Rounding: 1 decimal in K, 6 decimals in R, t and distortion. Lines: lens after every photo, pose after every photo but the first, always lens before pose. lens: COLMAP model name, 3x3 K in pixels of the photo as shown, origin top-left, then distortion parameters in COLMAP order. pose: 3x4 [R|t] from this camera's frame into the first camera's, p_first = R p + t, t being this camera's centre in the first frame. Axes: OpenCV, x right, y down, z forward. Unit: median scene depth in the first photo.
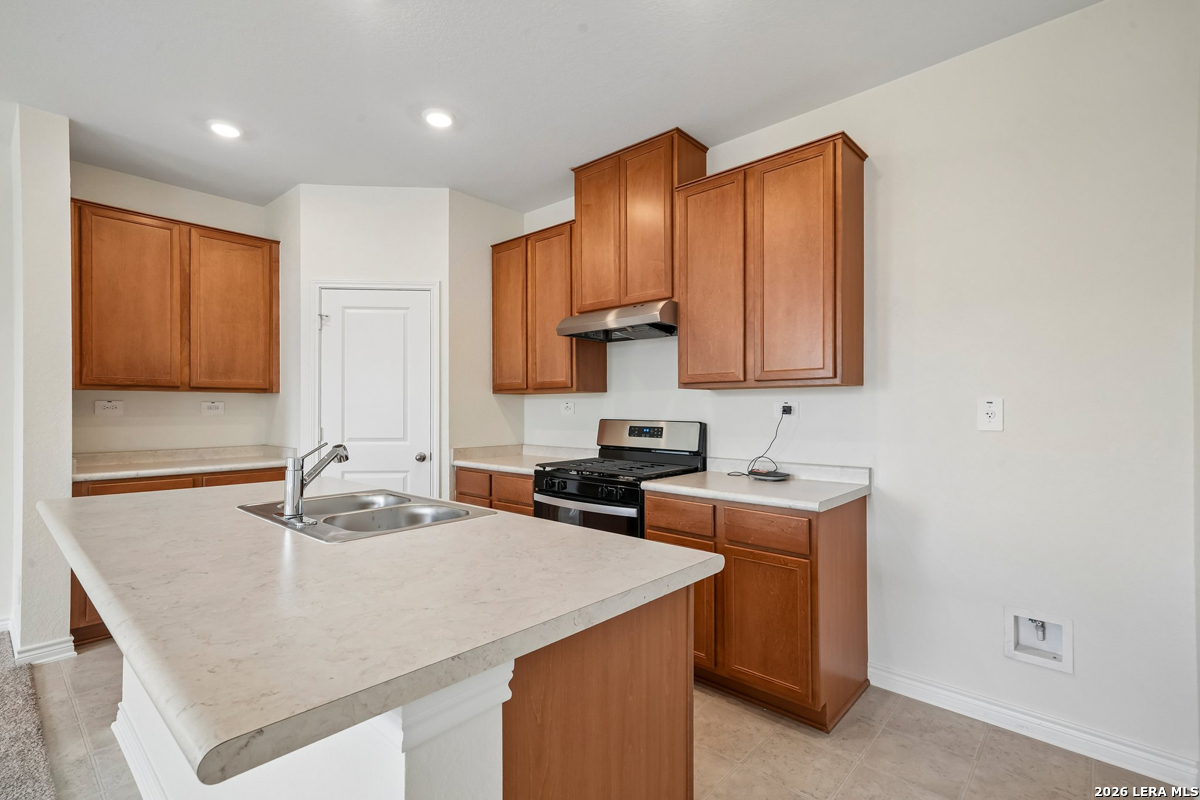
lens RADIAL K [[555.5, 0, 599.6], [0, 555.5, 404.8], [0, 0, 1]] dist [0.020734, 0.001155]
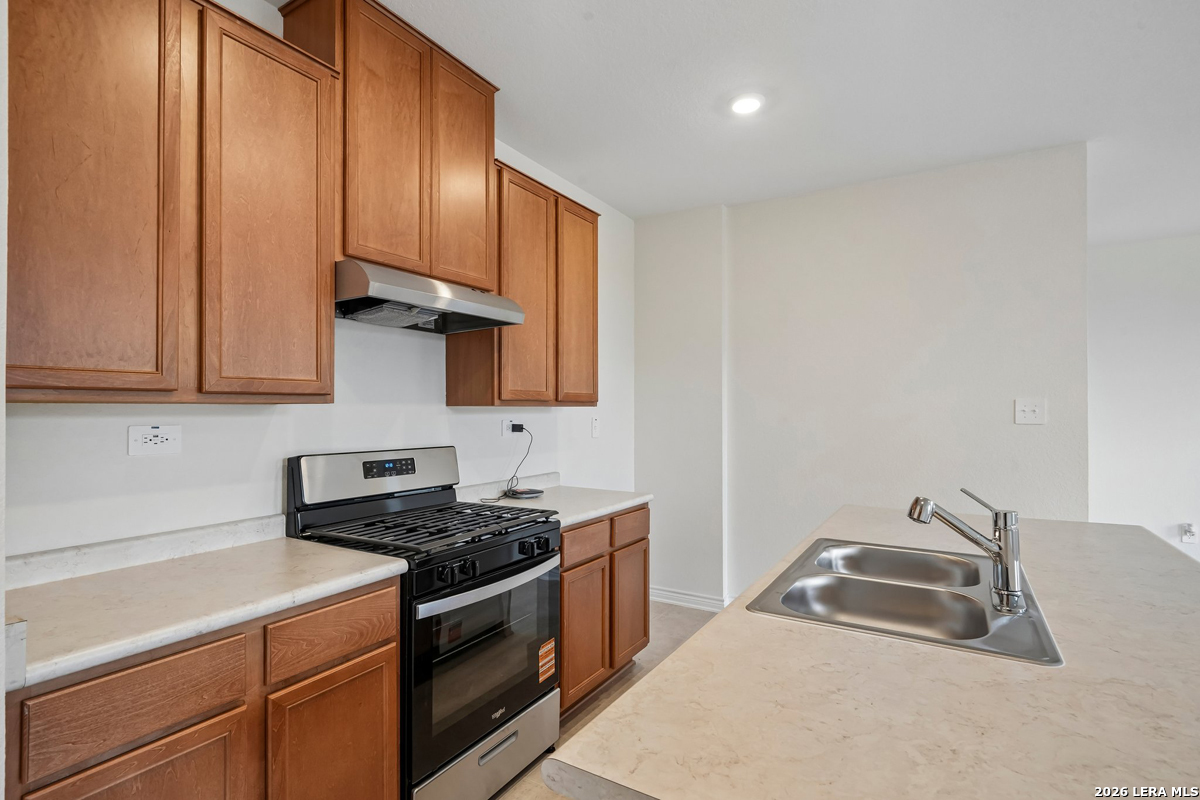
lens RADIAL K [[578.6, 0, 598.3], [0, 578.6, 403.2], [0, 0, 1]] dist [-0.002950, 0.000017]
pose [[-0.187596, 0.011776, 0.982176, -0.645252], [-0.004904, 0.999904, -0.012926, -0.020030], [-0.982234, -0.007242, -0.187520, 0.907554]]
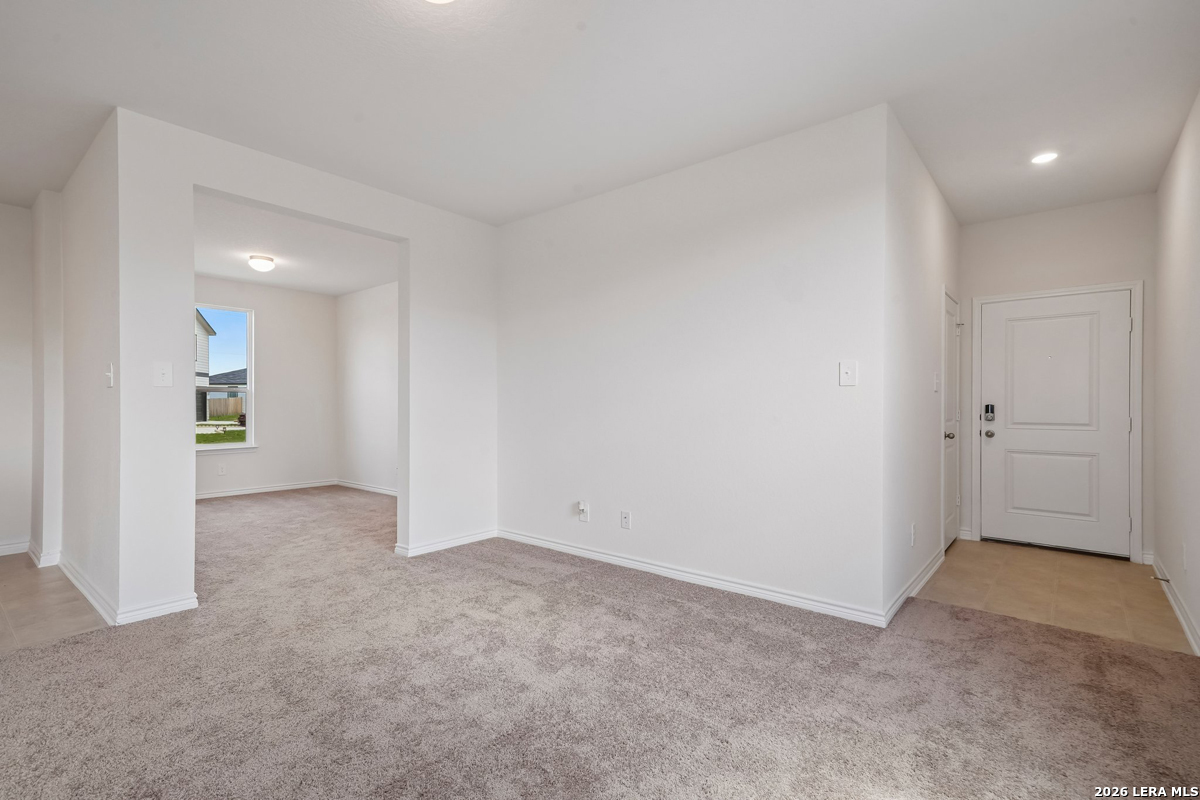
lens RADIAL K [[562.8, 0, 599.9], [0, 562.8, 402.6], [0, 0, 1]] dist [-0.000034, 0.013377]
pose [[-0.039388, 0.002177, 0.999222, -0.845453], [-0.007668, 0.999968, -0.002481, 0.020580], [-0.999195, -0.007760, -0.039370, -0.760201]]
